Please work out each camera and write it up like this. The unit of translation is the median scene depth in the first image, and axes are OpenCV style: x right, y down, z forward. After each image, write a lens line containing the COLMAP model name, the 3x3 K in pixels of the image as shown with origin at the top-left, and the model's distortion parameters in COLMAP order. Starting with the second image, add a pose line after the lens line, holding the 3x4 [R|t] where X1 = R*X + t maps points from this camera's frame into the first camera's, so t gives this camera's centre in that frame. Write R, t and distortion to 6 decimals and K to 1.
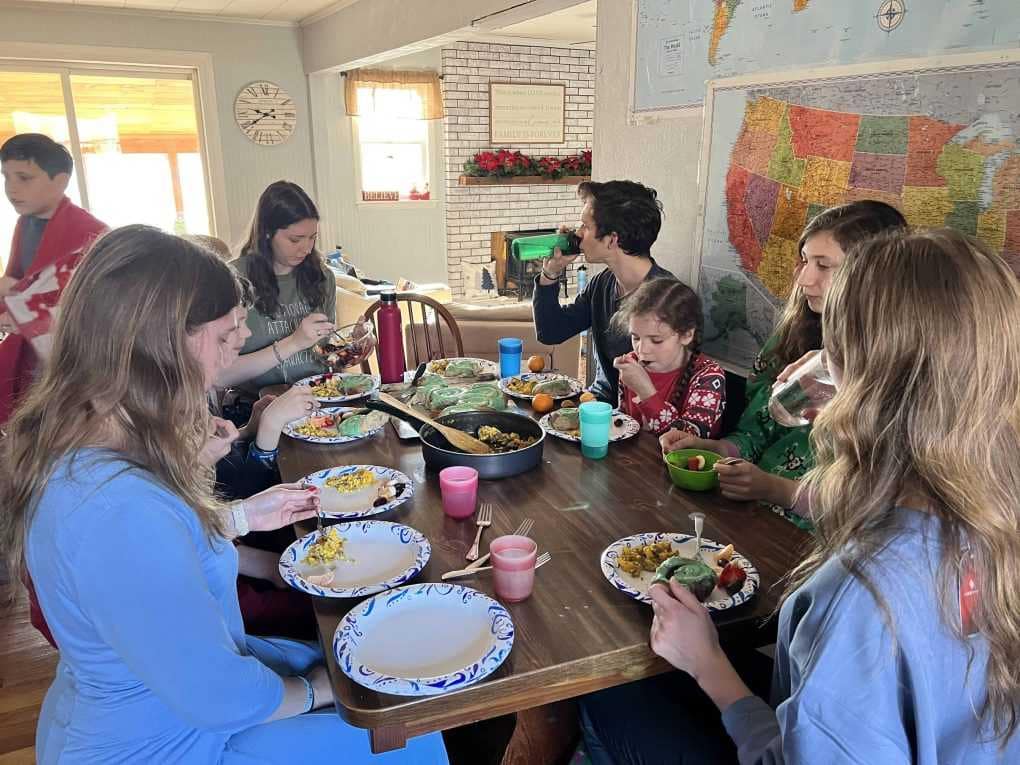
lens RADIAL K [[773.8, 0, 506.4], [0, 773.8, 378.3], [0, 0, 1]] dist [0.043527, -0.020221]
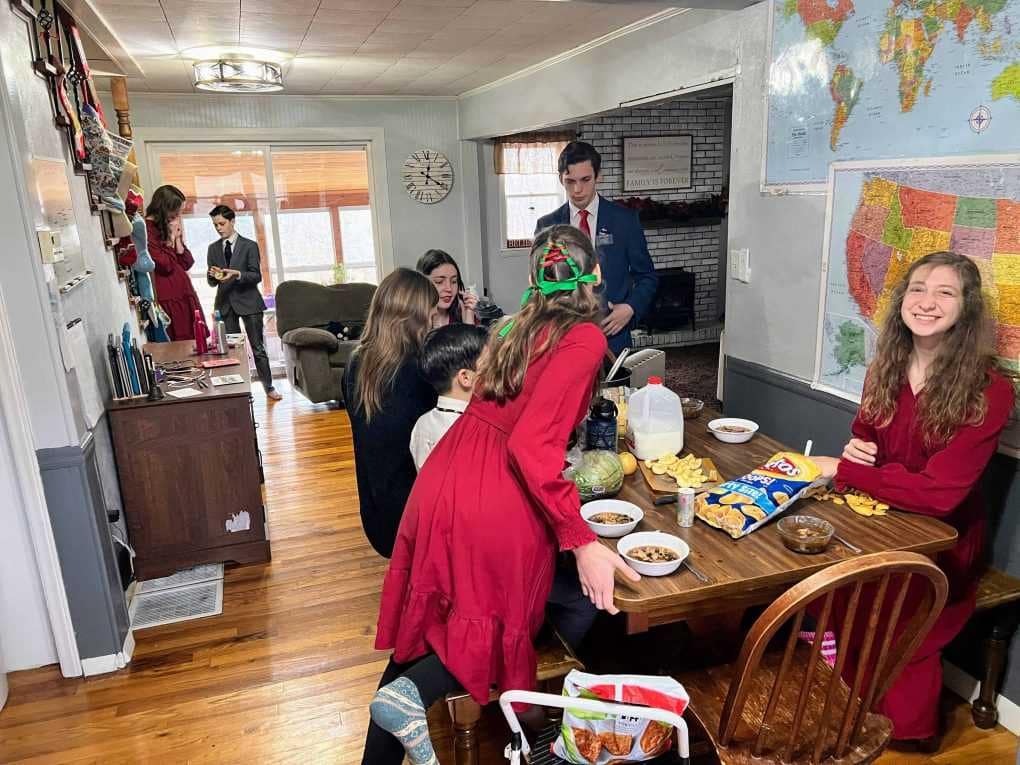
lens RADIAL K [[773.8, 0, 516.9], [0, 773.8, 390.4], [0, 0, 1]] dist [0.043527, -0.020221]
pose [[0.990919, -0.001889, -0.134448, -0.064747], [-0.001142, 0.999747, -0.022463, 0.002965], [0.134457, 0.022413, 0.990666, -0.274971]]
